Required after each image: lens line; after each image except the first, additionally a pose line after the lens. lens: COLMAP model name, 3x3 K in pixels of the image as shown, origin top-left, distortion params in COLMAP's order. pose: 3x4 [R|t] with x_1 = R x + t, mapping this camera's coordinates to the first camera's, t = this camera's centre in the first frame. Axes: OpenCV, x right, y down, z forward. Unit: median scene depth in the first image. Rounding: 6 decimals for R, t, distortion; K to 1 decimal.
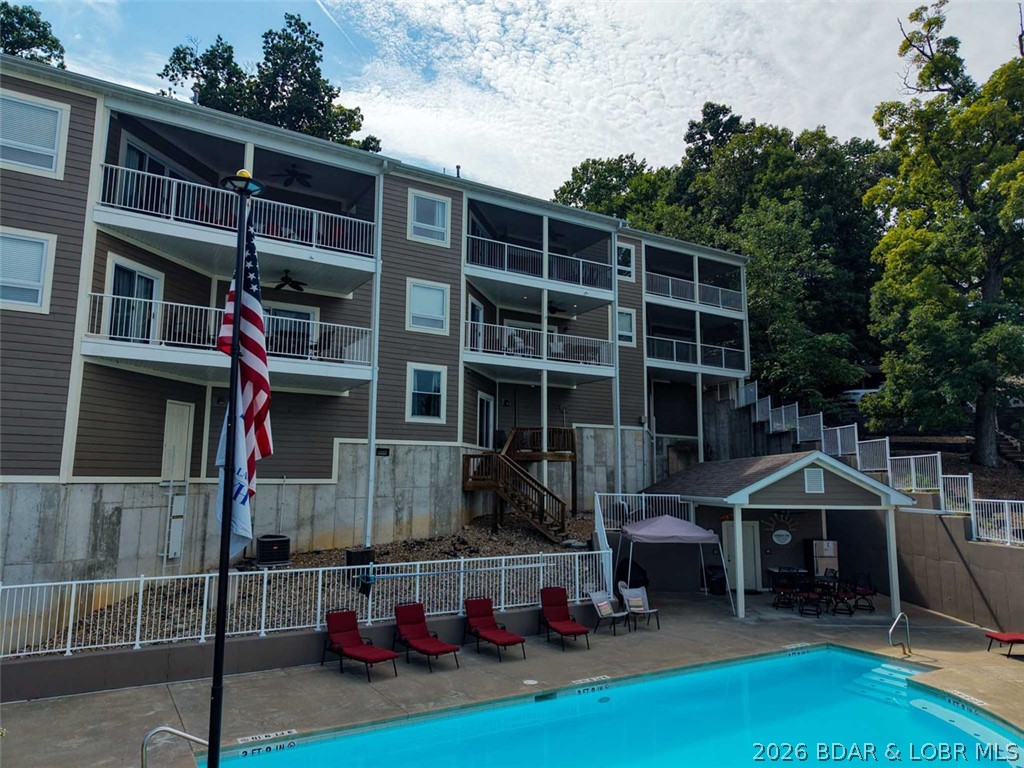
lens RADIAL K [[687.0, 0, 505.1], [0, 687.0, 383.9], [0, 0, 1]] dist [0.010365, -0.002895]
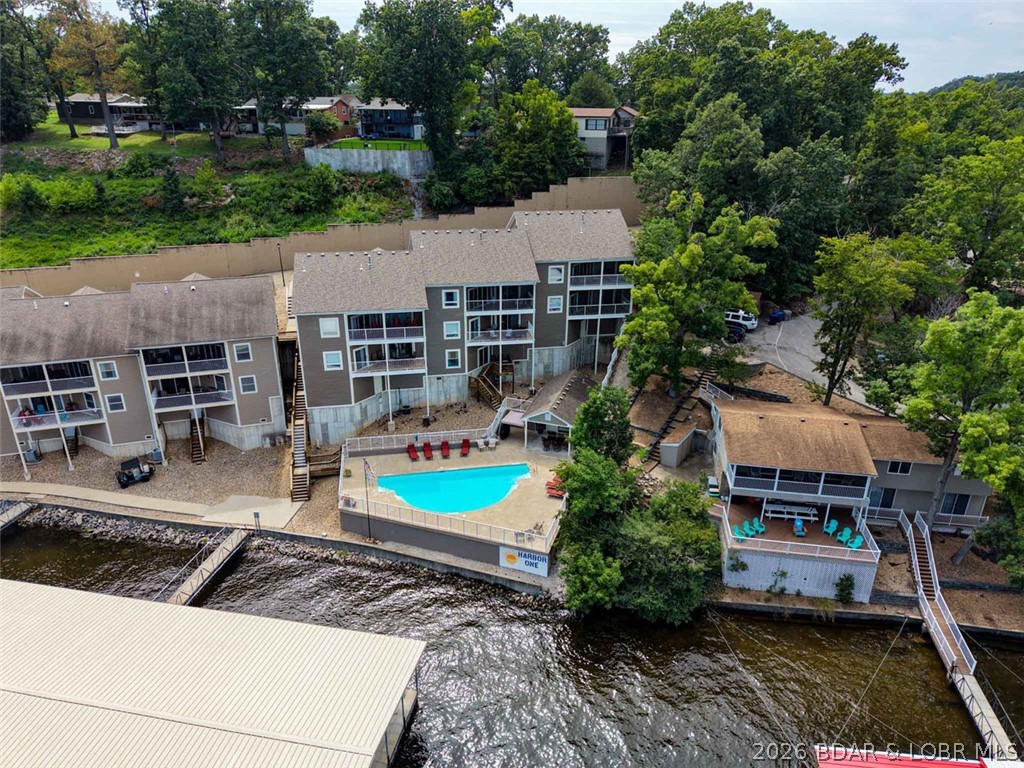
lens RADIAL K [[687.0, 0, 505.1], [0, 687.0, 383.9], [0, 0, 1]] dist [0.010365, -0.002895]
pose [[0.938534, 0.124793, -0.321840, 1.068857], [0.054356, 0.867303, 0.494805, -1.353928], [0.340881, -0.481885, 0.807210, -1.374181]]
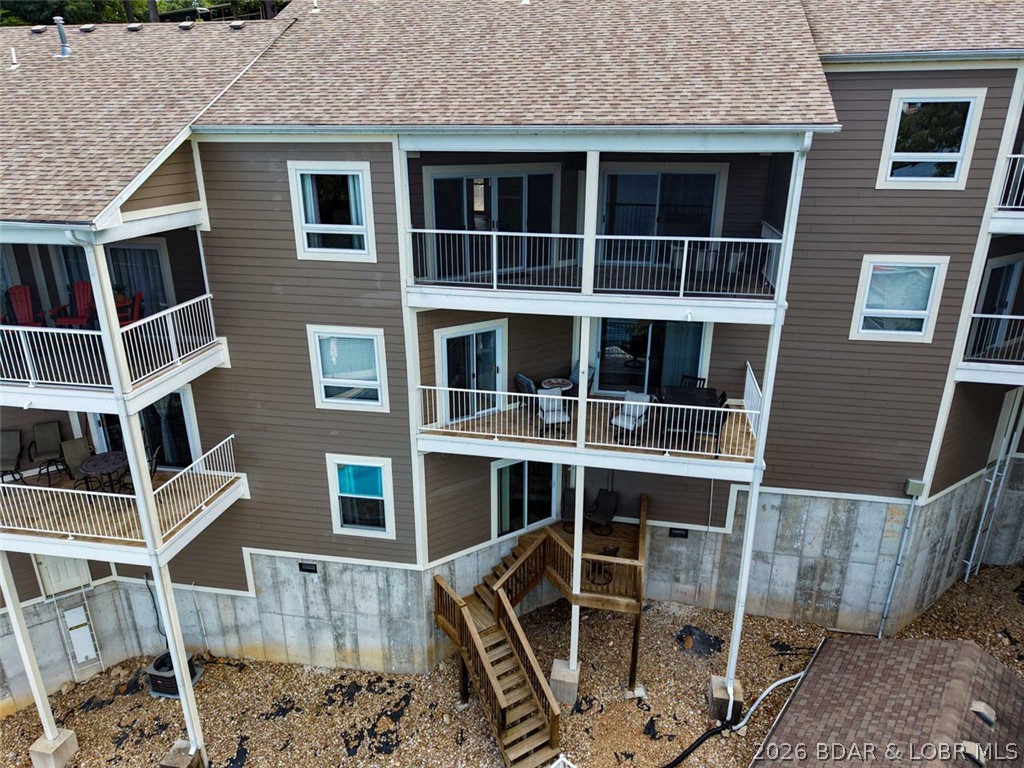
lens RADIAL K [[687.0, 0, 505.1], [0, 687.0, 383.9], [0, 0, 1]] dist [0.010365, -0.002895]
pose [[0.749158, 0.212671, -0.627322, 0.379266], [0.102545, 0.898403, 0.427031, -0.351739], [0.654406, -0.384243, 0.651238, 0.709293]]
